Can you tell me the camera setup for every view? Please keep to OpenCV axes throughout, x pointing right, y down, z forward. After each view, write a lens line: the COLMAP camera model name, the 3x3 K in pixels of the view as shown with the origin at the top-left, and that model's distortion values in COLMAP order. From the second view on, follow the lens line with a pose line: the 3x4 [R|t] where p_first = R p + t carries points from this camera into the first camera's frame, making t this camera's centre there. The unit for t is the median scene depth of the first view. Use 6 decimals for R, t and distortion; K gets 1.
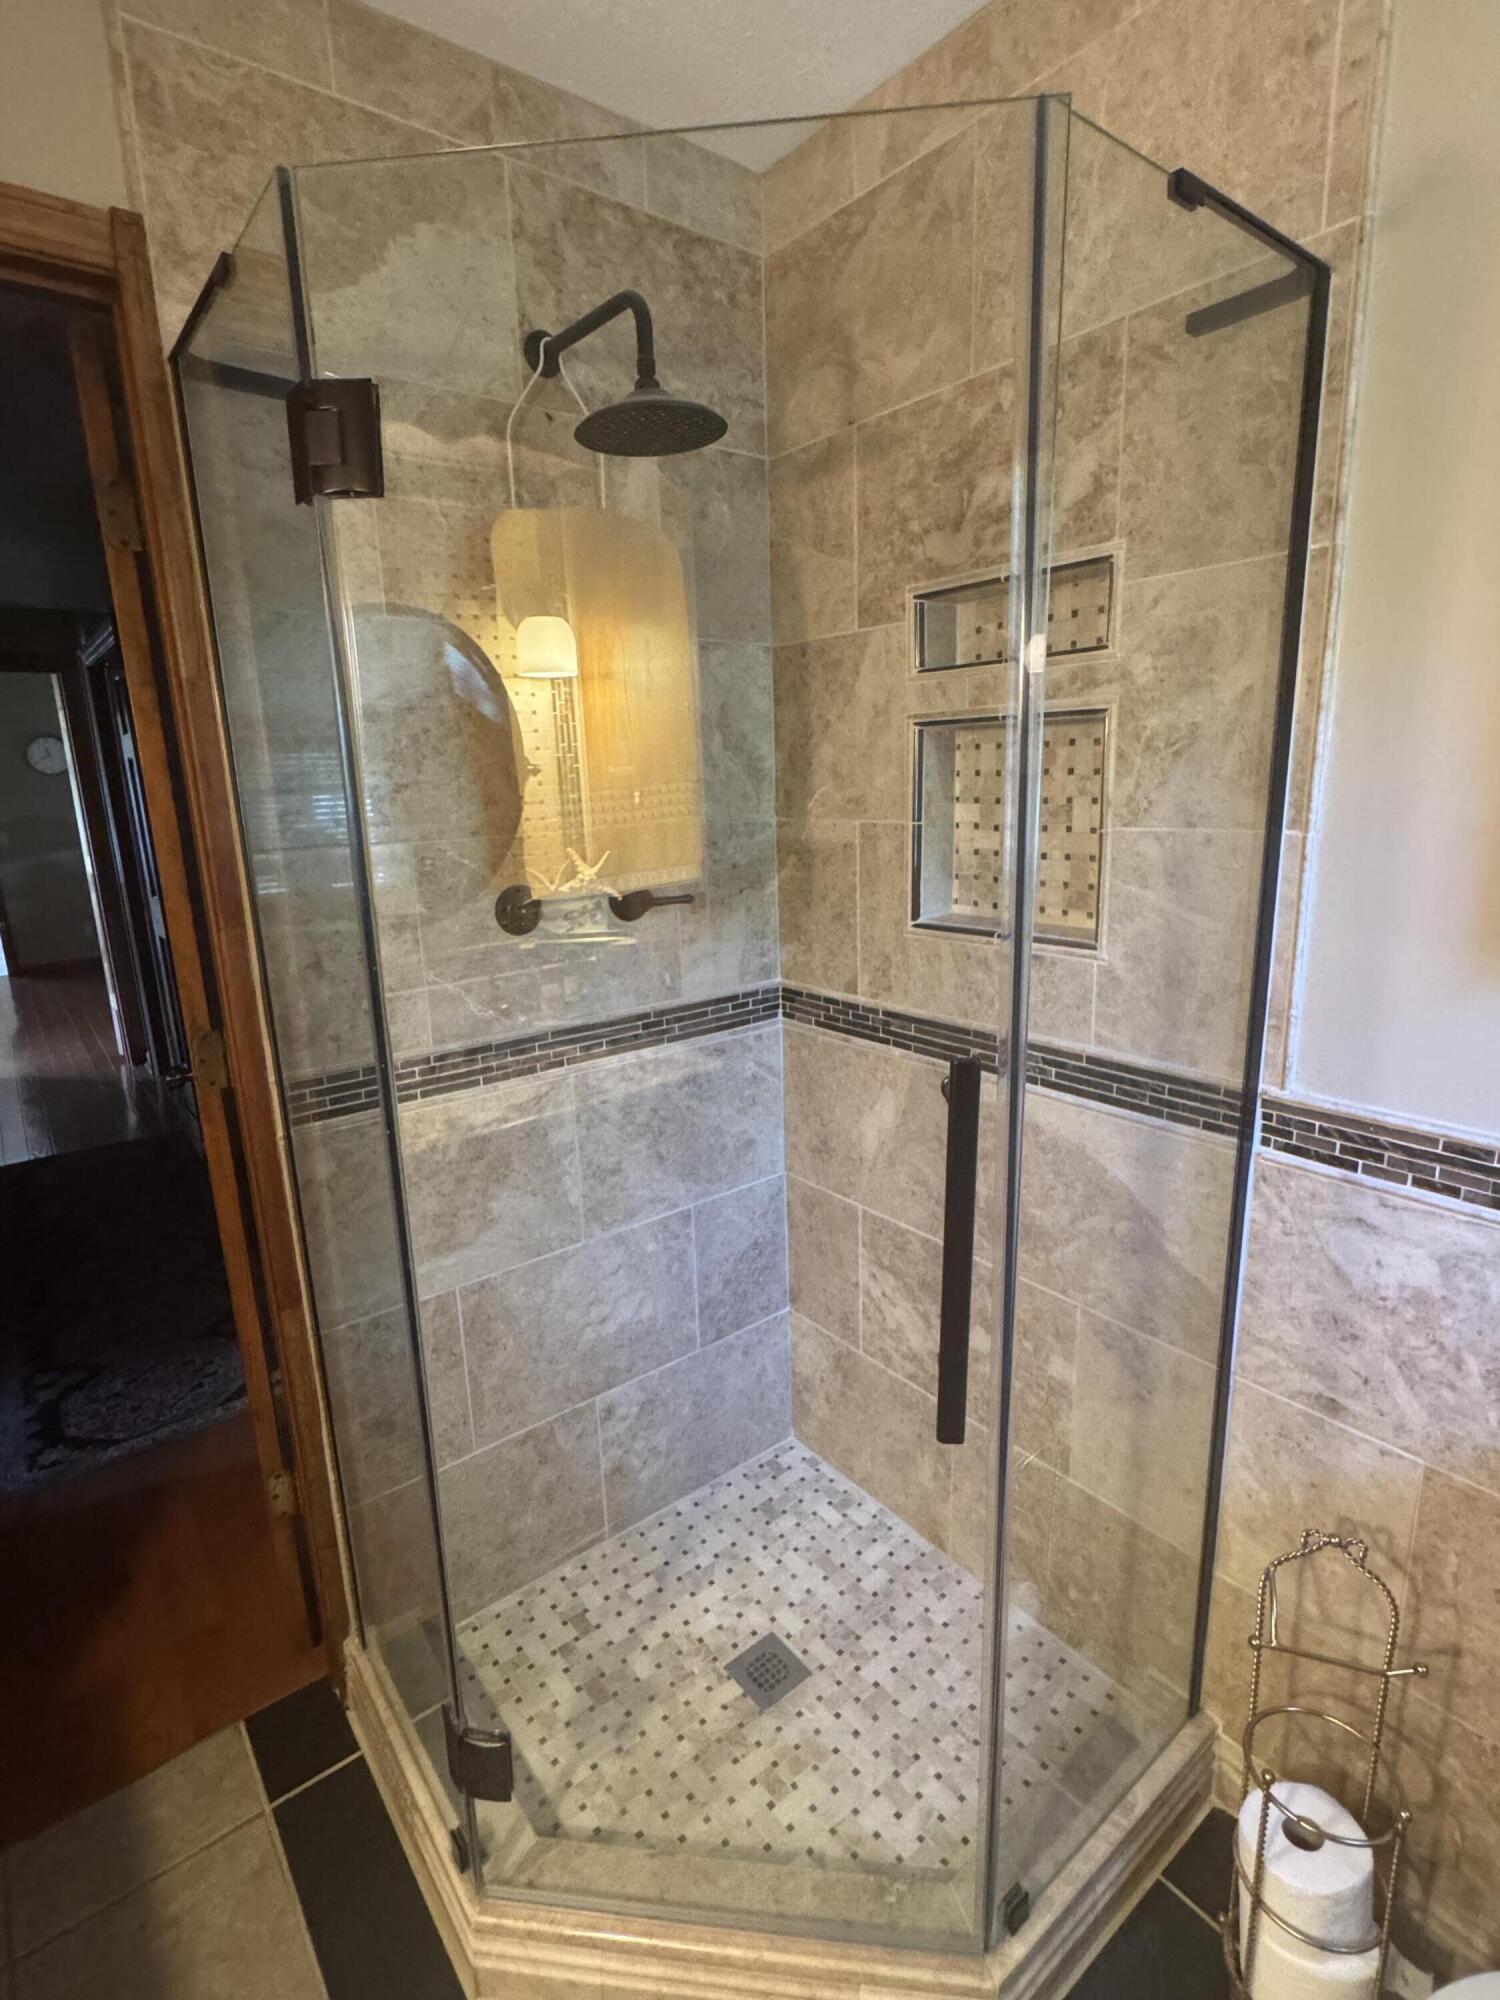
lens RADIAL K [[980.2, 0, 759.0], [0, 980.2, 993.6], [0, 0, 1]] dist [-0.003056, -0.000425]
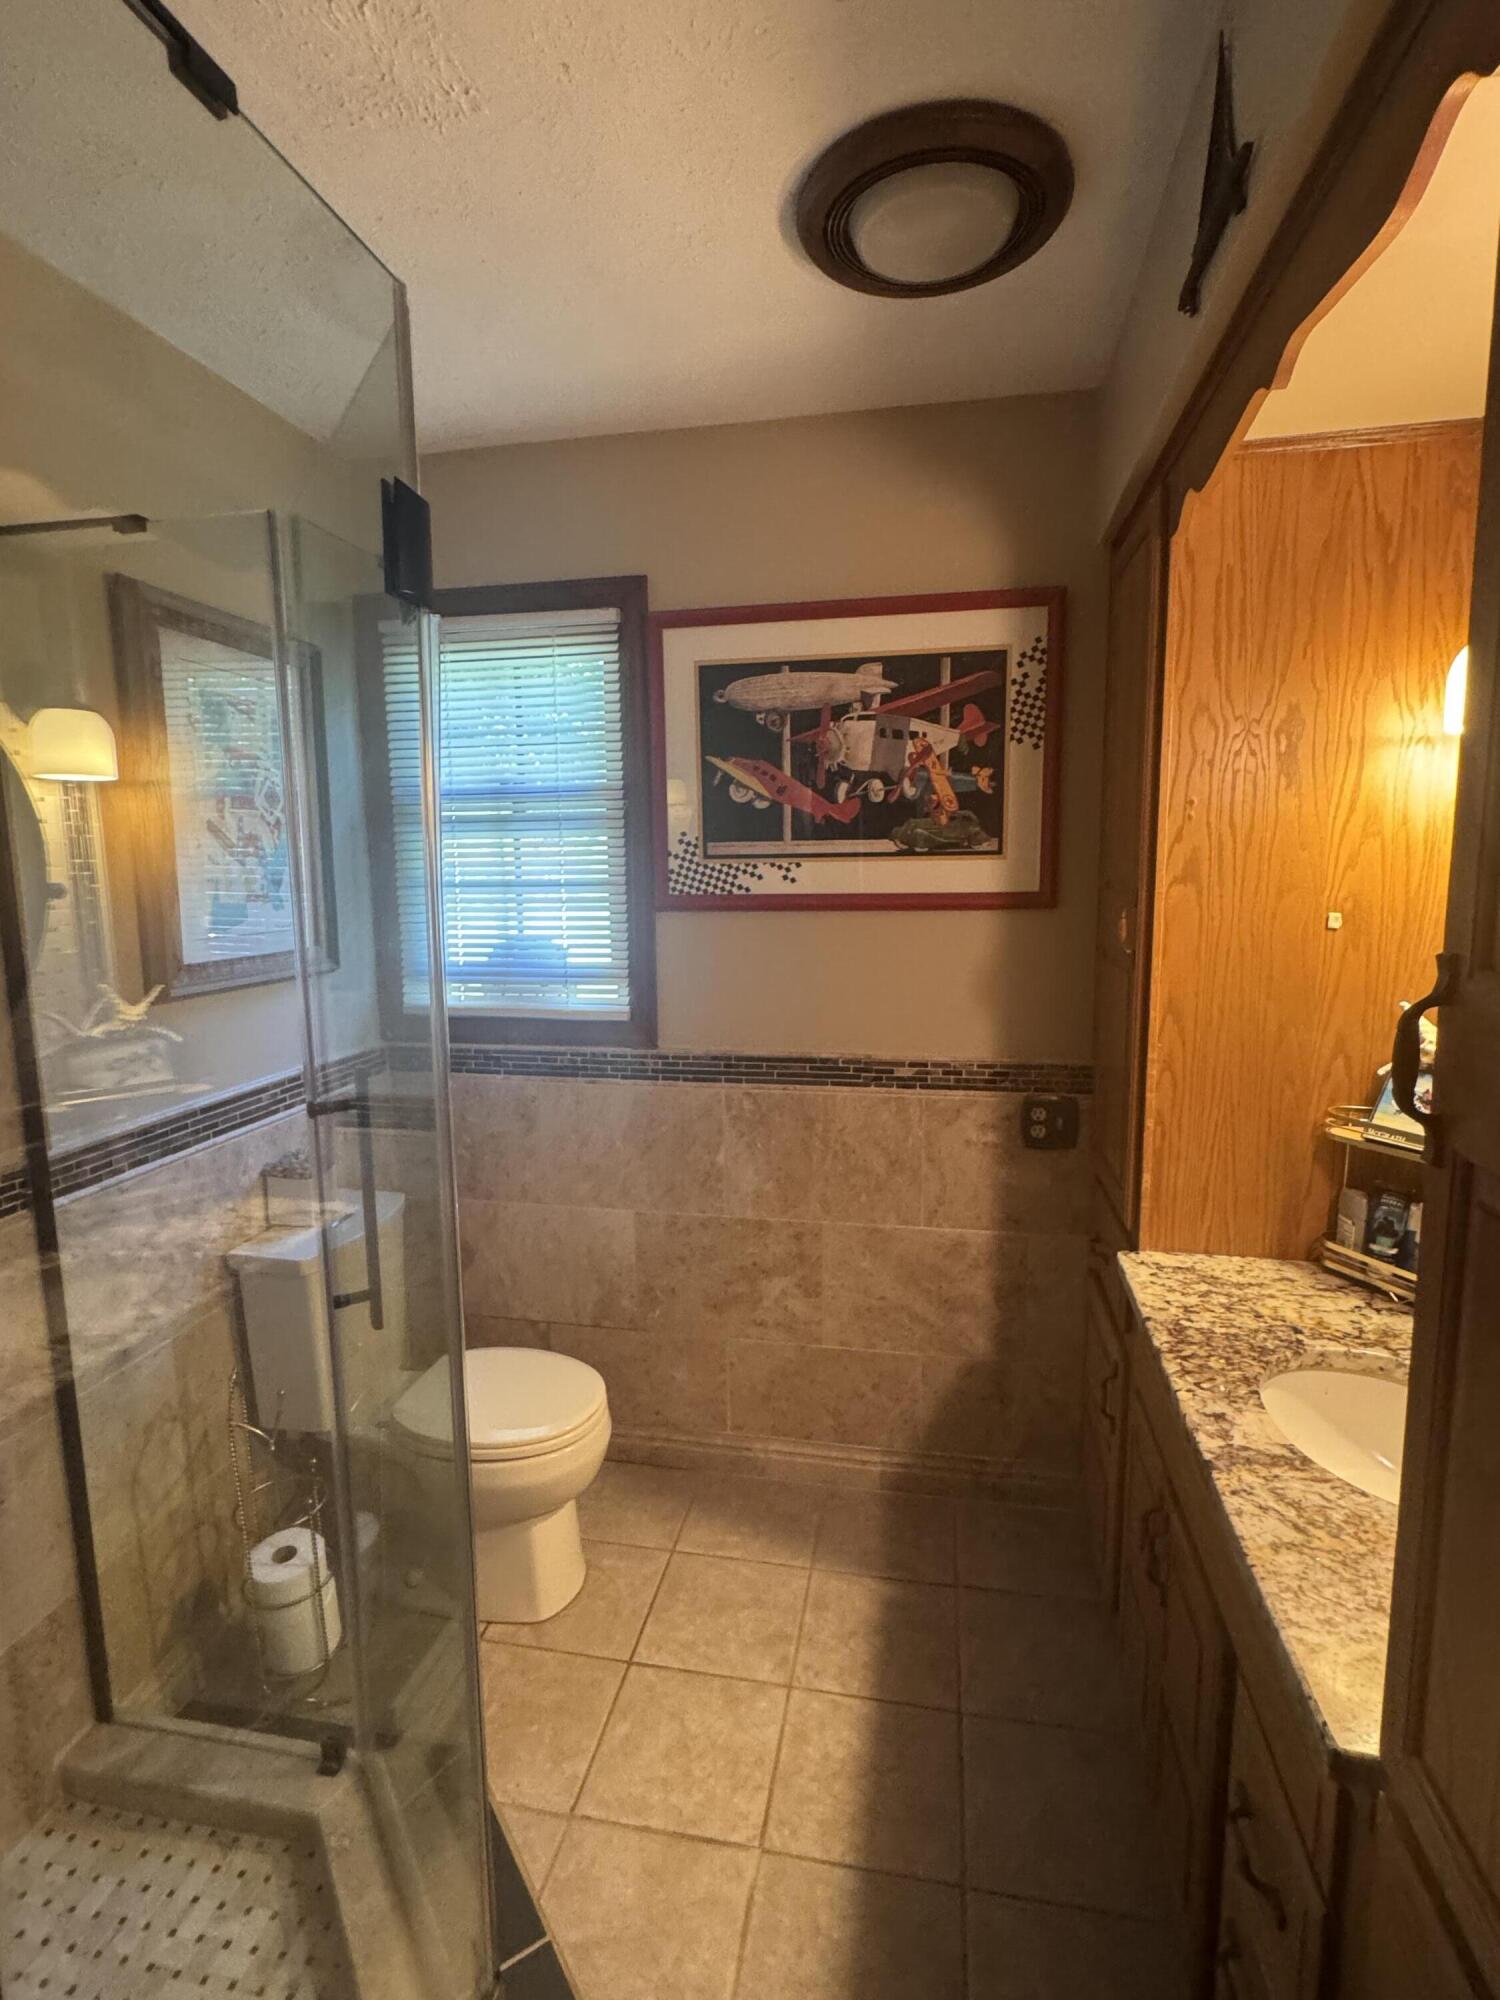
lens RADIAL K [[980.2, 0, 752.2], [0, 980.2, 998.0], [0, 0, 1]] dist [-0.003056, -0.000425]
pose [[-0.643786, -0.081037, 0.760903, -1.042029], [0.188388, 0.946986, 0.260247, -0.257700], [-0.741654, 0.310888, -0.594389, 1.079866]]
